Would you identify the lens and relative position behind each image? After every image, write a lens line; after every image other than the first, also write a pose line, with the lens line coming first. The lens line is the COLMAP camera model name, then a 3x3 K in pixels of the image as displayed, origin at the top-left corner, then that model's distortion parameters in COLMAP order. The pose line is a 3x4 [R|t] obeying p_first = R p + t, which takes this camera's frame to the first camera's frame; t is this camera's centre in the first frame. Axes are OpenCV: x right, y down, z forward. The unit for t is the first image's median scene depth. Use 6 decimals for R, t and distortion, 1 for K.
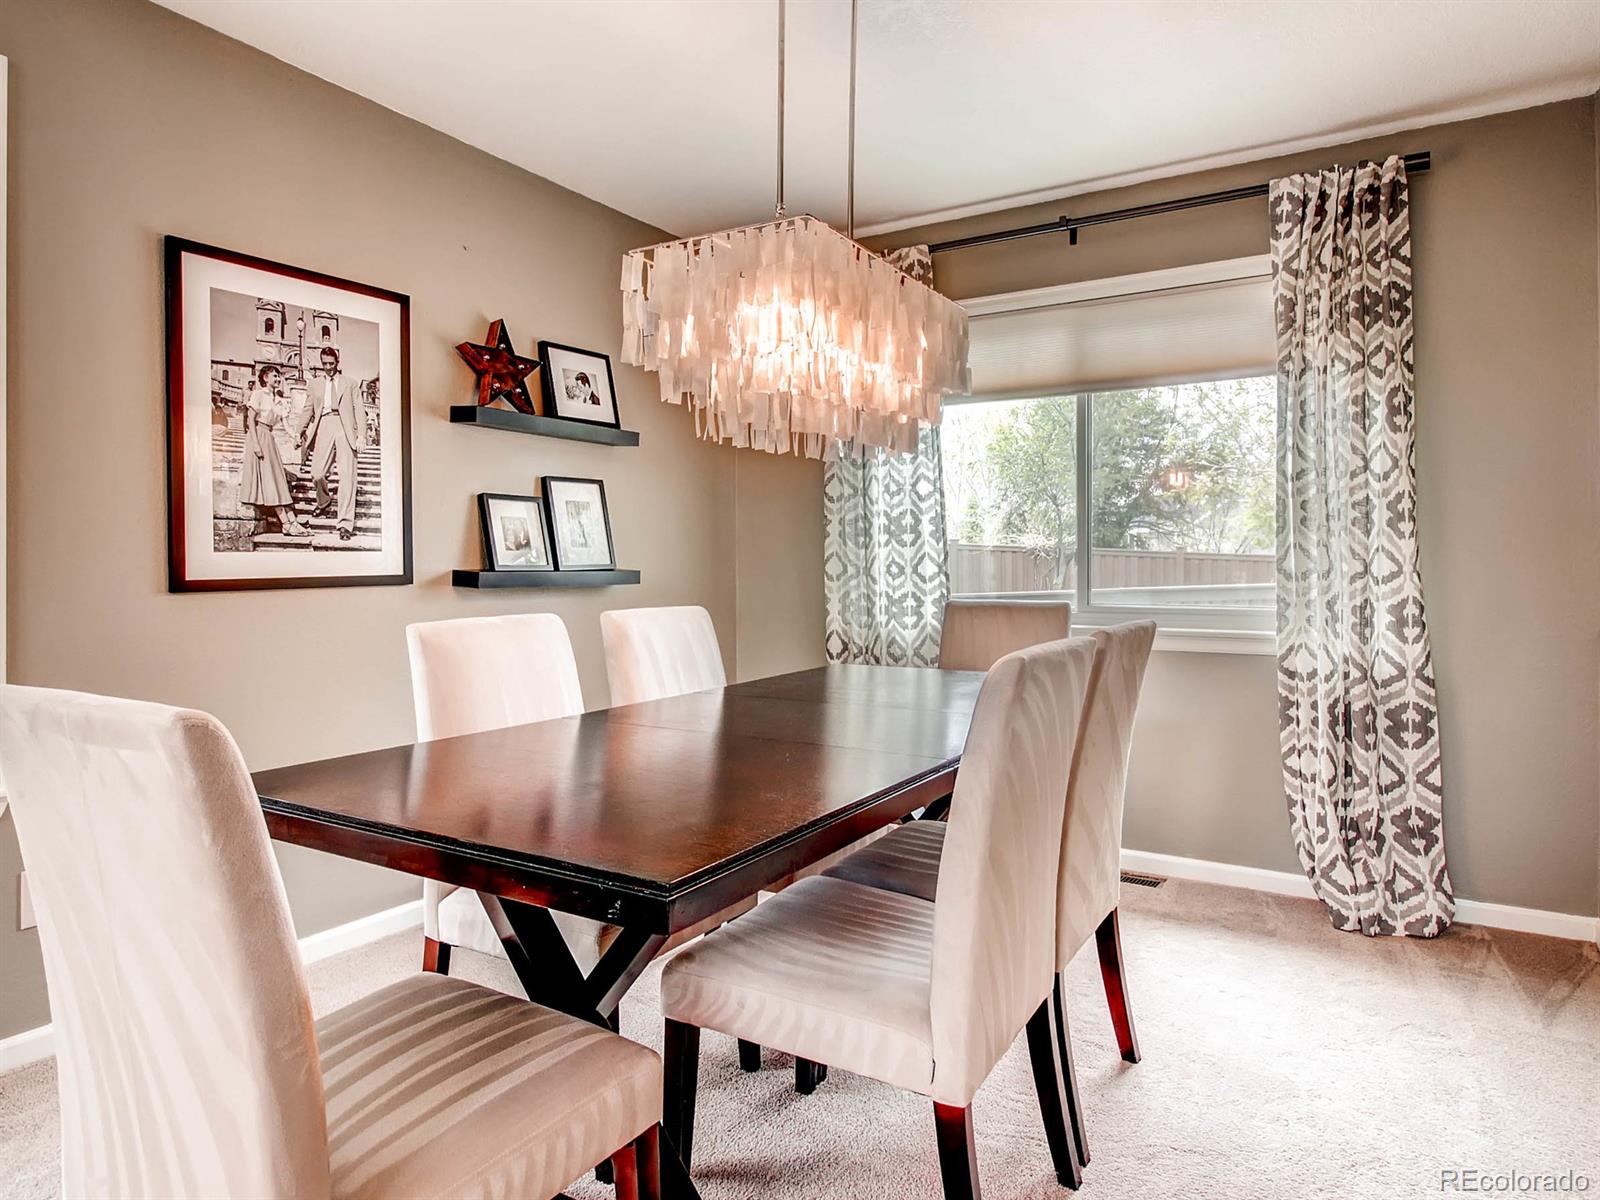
lens RADIAL K [[993.8, 0, 797.4], [0, 993.8, 591.6], [0, 0, 1]] dist [0.010391, -0.016354]
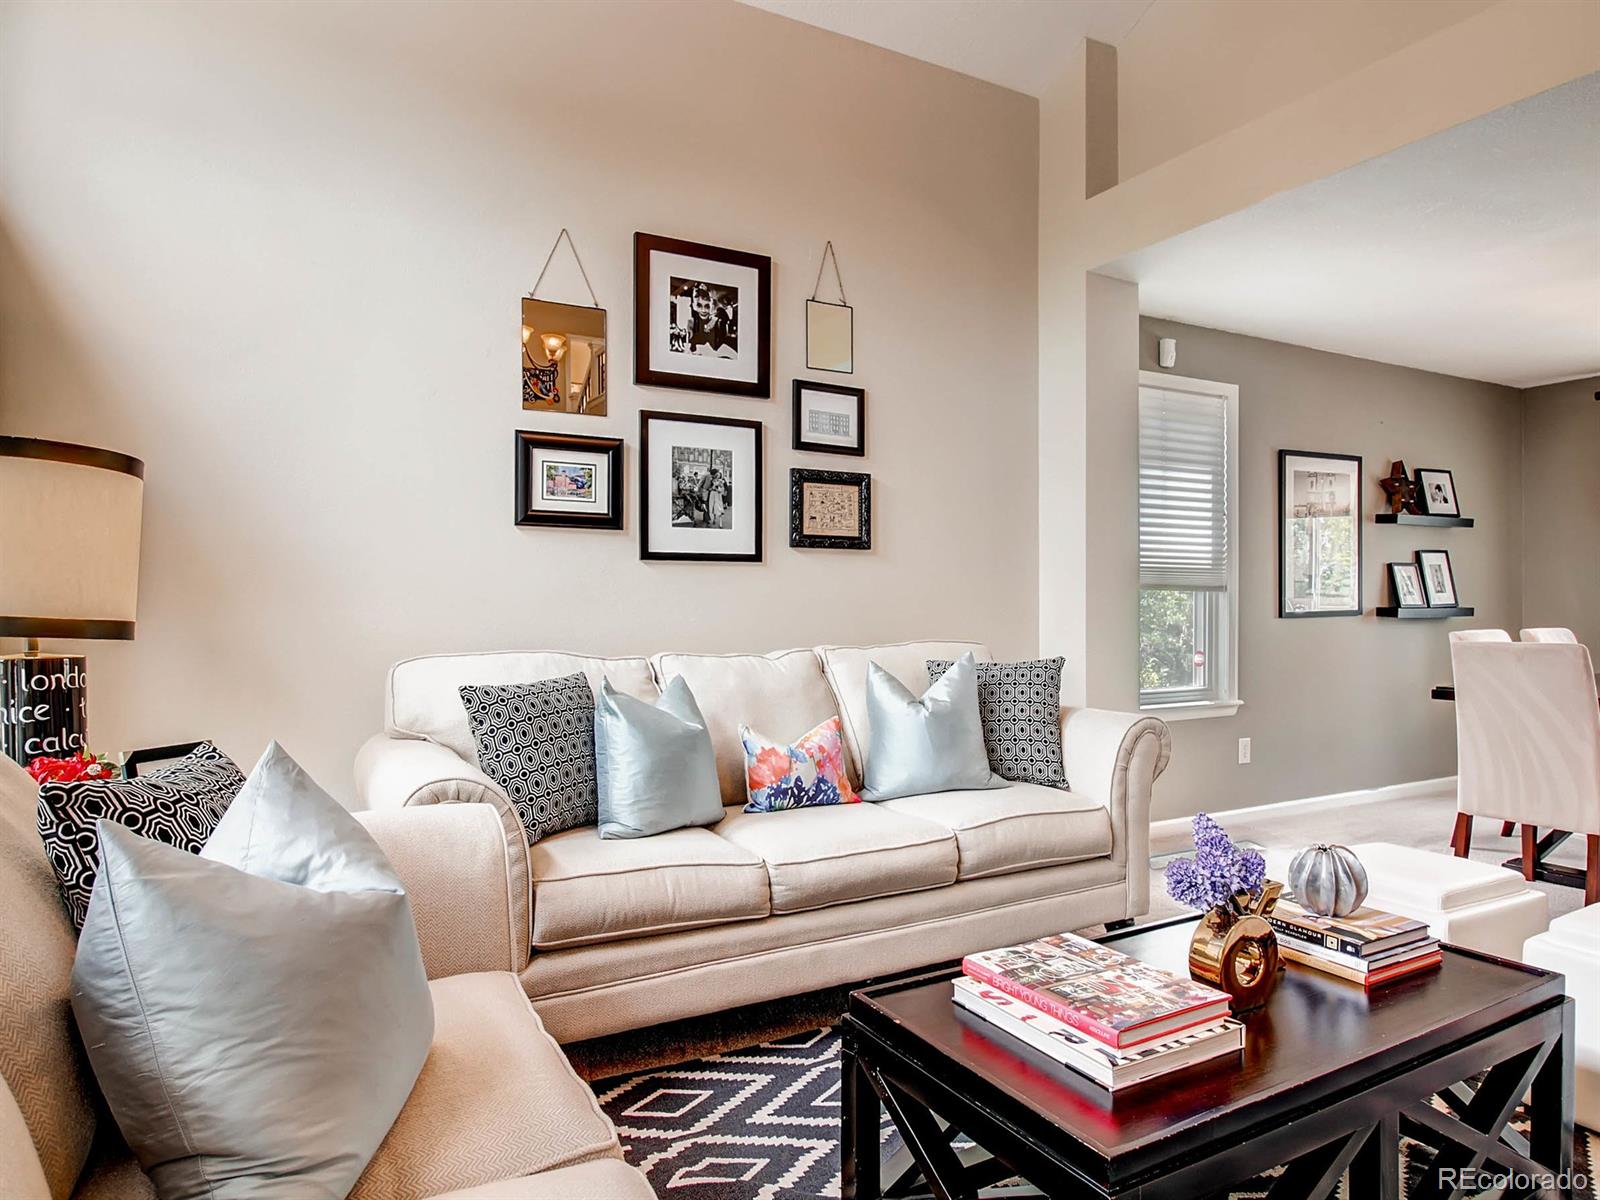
lens RADIAL K [[993.8, 0, 805.3], [0, 993.8, 603.8], [0, 0, 1]] dist [0.010391, -0.016354]
pose [[0.876030, -0.004750, -0.482233, -0.369259], [-0.008391, 0.999650, -0.025089, 0.023720], [0.482183, 0.026025, 0.875684, -0.980157]]
